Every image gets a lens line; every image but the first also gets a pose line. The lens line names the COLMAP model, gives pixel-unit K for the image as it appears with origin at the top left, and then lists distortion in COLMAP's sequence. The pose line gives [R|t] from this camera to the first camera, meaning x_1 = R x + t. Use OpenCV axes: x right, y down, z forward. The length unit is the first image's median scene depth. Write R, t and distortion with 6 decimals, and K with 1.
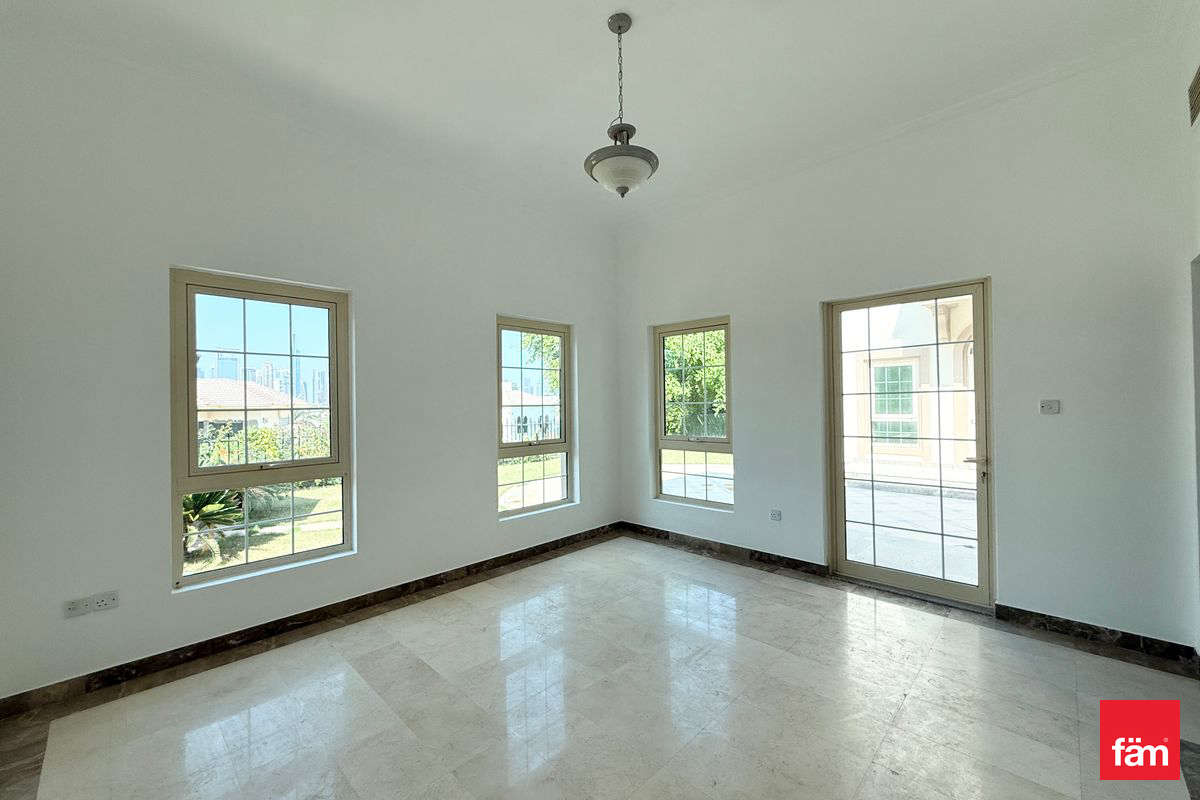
lens RADIAL K [[477.6, 0, 600.0], [0, 477.6, 400.0], [0, 0, 1]] dist [0.003126, 0.000416]
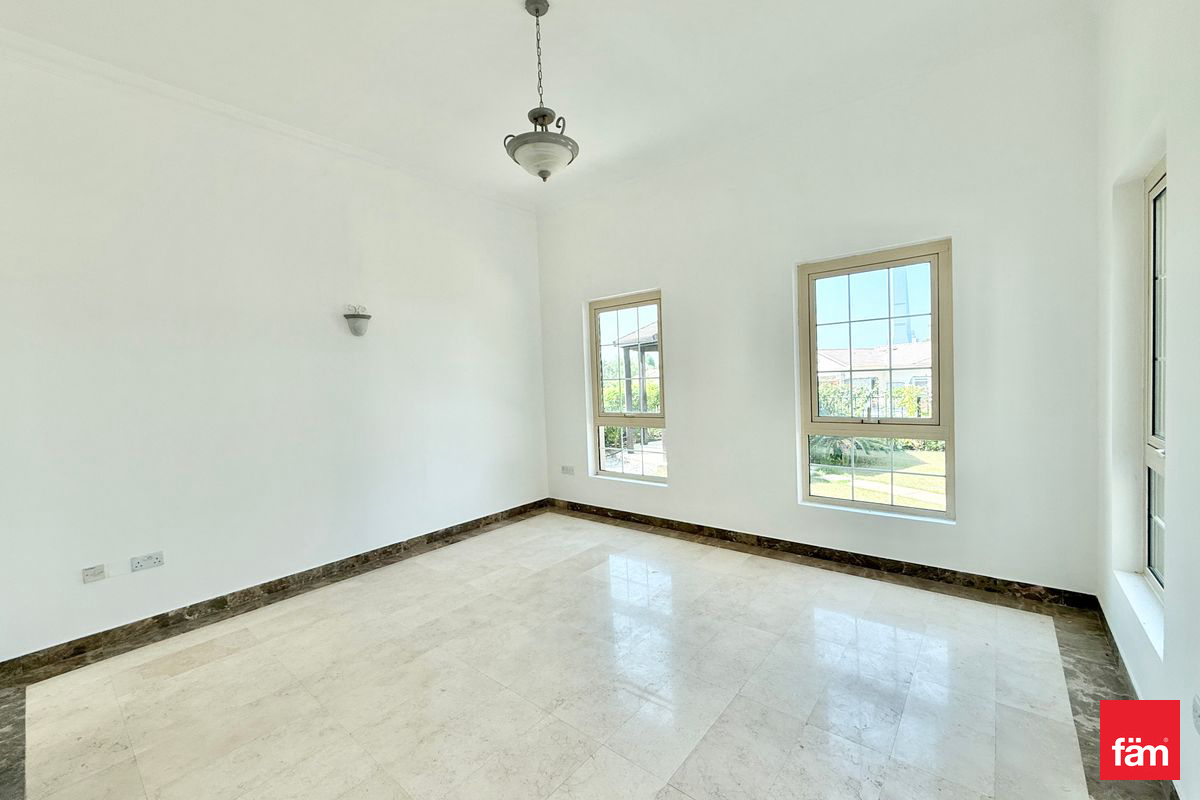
lens RADIAL K [[474.2, 0, 617.6], [0, 474.2, 398.9], [0, 0, 1]] dist [0.000556, 0.000095]
pose [[0.096022, 0.059669, -0.993589, 0.616596], [0.049394, 0.996686, 0.064628, -0.024529], [0.994153, -0.055283, 0.092756, 0.558124]]
